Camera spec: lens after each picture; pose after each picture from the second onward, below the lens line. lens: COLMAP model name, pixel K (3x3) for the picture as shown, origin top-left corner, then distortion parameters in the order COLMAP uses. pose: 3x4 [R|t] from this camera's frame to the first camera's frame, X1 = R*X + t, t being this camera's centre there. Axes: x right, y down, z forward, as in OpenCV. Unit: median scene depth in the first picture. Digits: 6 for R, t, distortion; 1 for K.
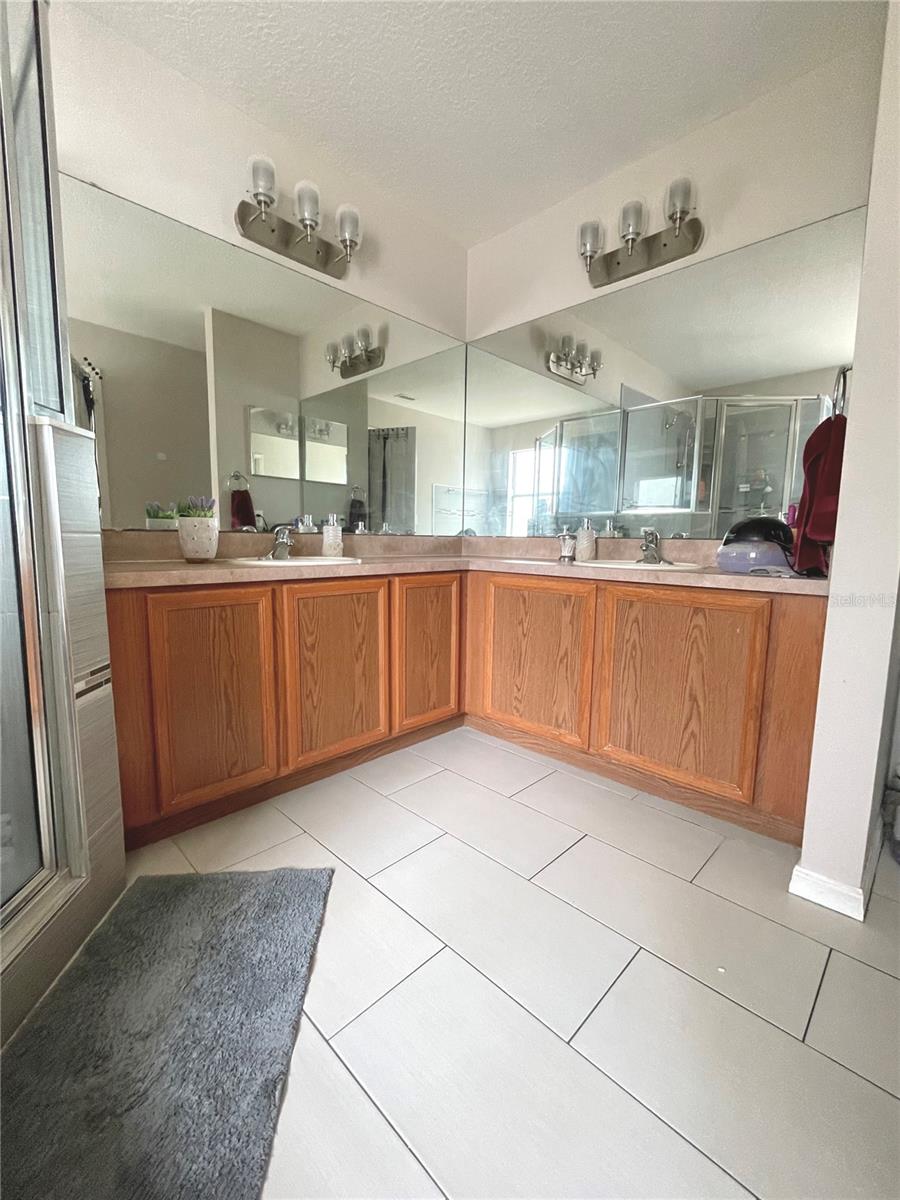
lens RADIAL K [[504.5, 0, 449.2], [0, 504.5, 596.6], [0, 0, 1]] dist [-0.002518, -0.000078]
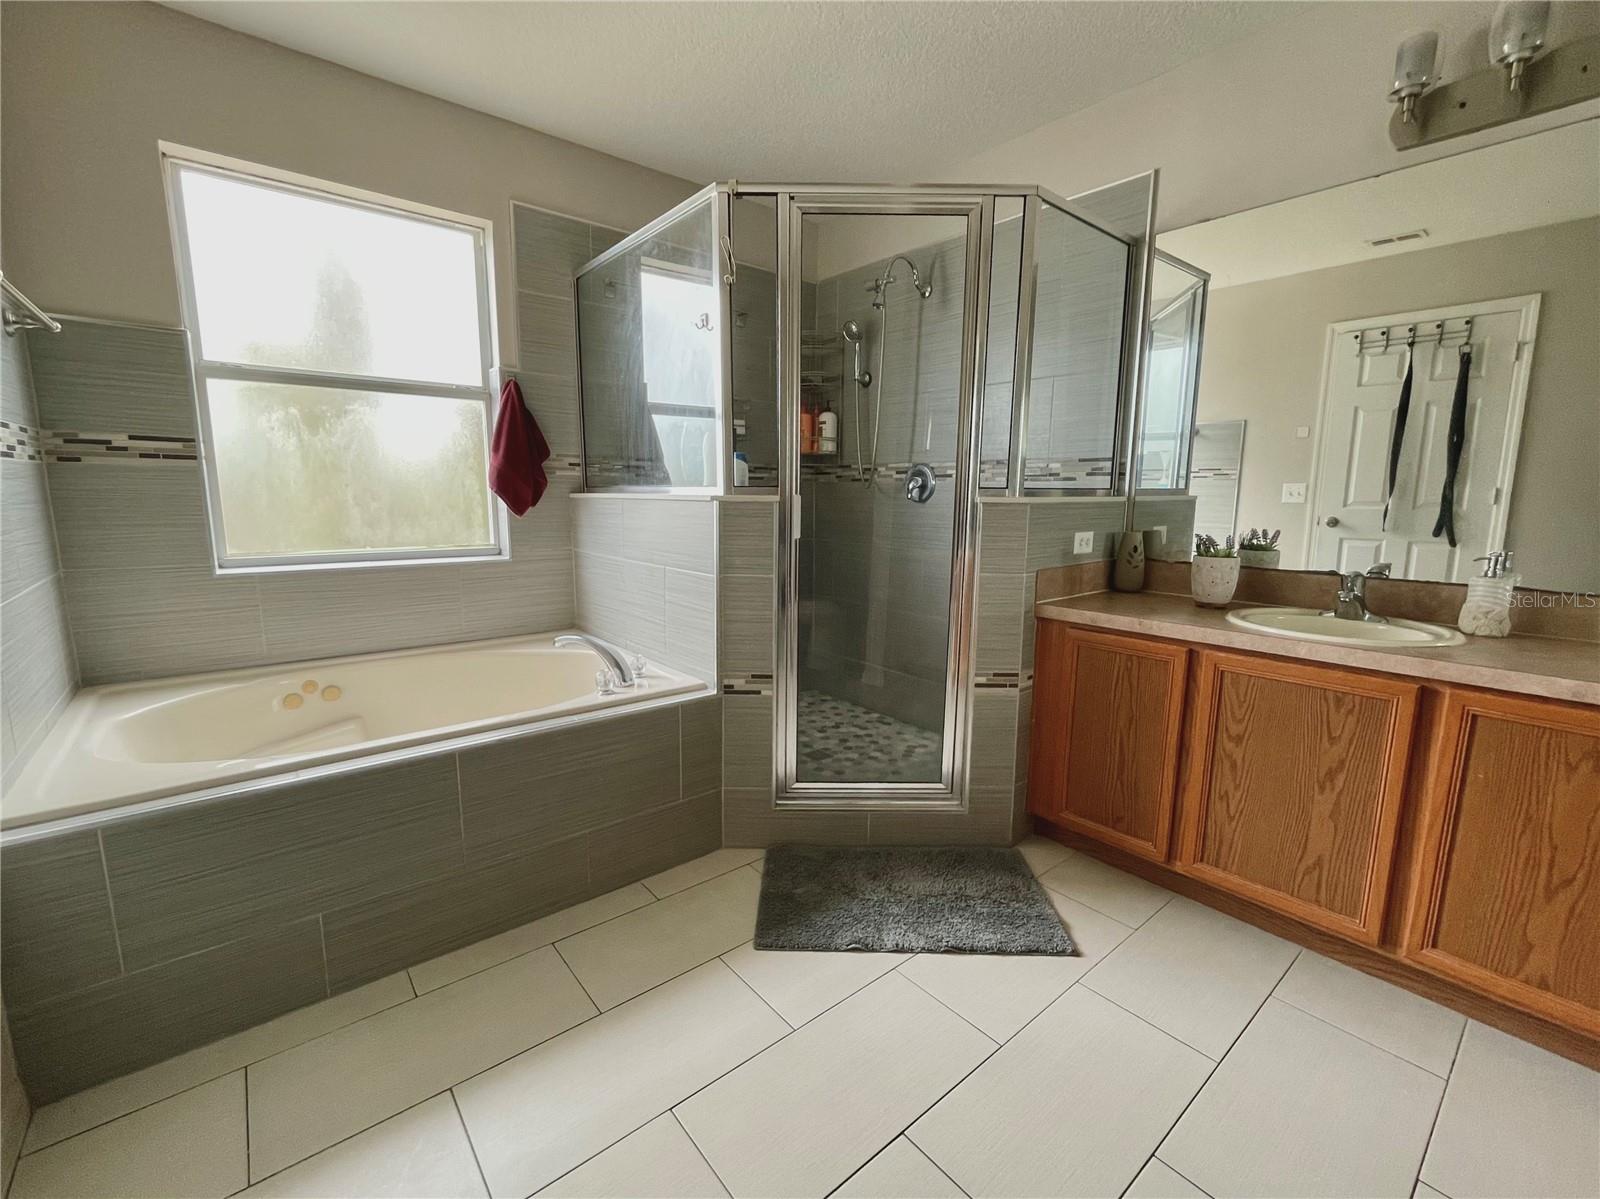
lens RADIAL K [[672.7, 0, 798.7], [0, 672.7, 599.3], [0, 0, 1]] dist [-0.002518, -0.000078]
pose [[-0.097487, 0.138322, -0.985578, 0.760929], [-0.125018, 0.980748, 0.150011, -0.175043], [0.987353, 0.137839, -0.078318, 0.401966]]
